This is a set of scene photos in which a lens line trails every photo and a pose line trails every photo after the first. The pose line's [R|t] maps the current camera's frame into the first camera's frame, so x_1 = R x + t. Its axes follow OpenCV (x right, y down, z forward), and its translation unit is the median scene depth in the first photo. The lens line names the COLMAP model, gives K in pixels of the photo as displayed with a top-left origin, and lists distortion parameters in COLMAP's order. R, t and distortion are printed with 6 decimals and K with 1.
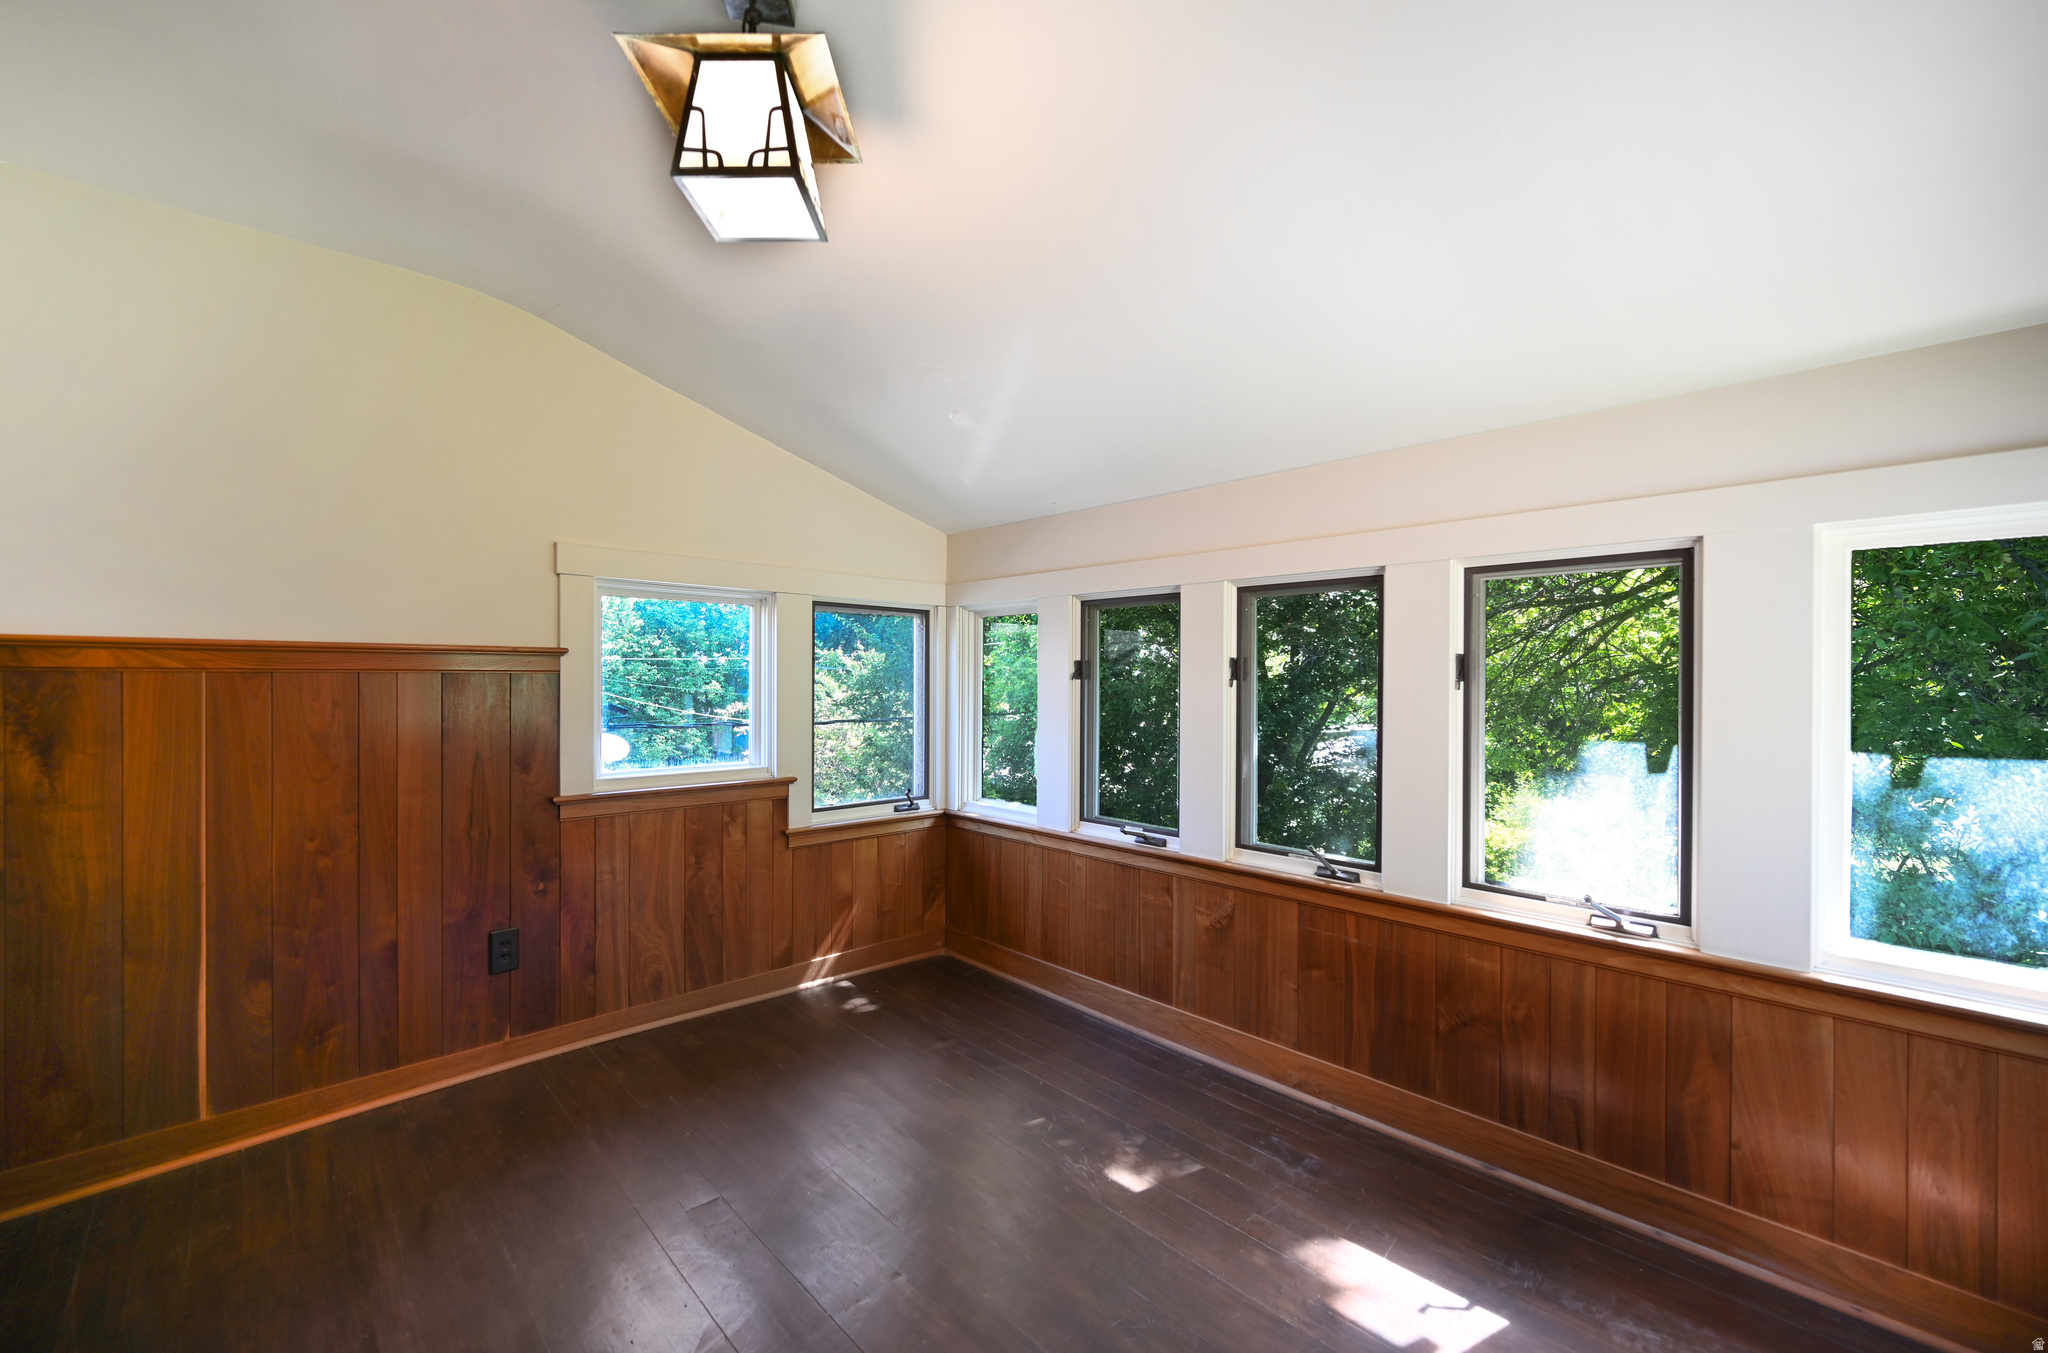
lens RADIAL K [[809.4, 0, 1024.0], [0, 809.4, 676.5], [0, 0, 1]] dist [-0.000829, -0.000145]
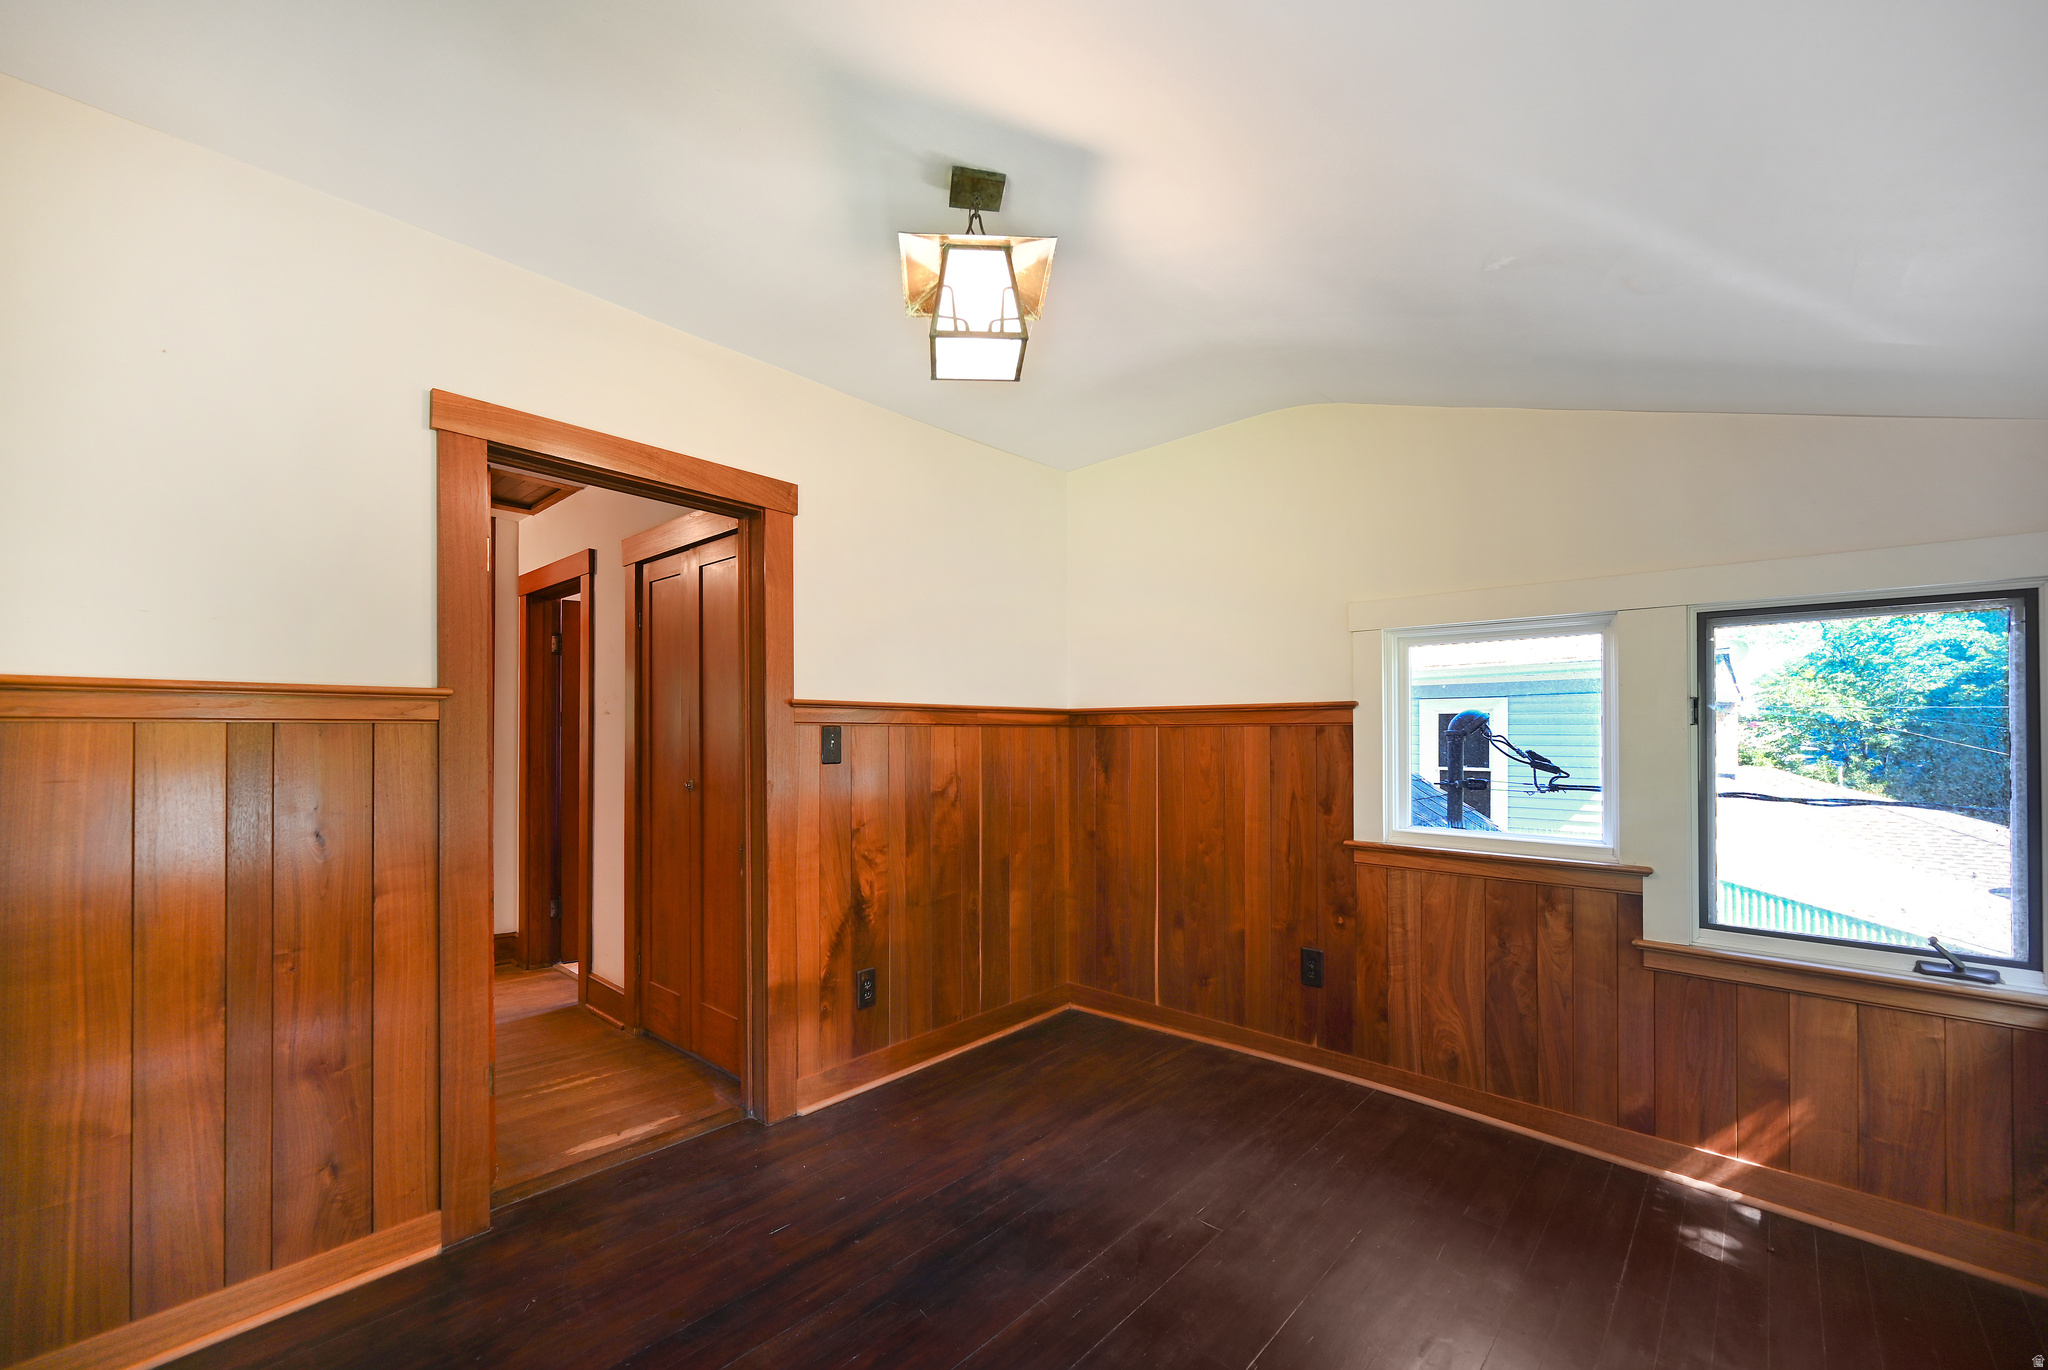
lens RADIAL K [[828.5, 0, 1020.1], [0, 828.5, 722.8], [0, 0, 1]] dist [0.000670, 0.000060]
pose [[0.065254, -0.010696, -0.997811, 0.476055], [0.006653, 0.999925, -0.010284, 0.001608], [0.997846, -0.005967, 0.065320, 0.481015]]
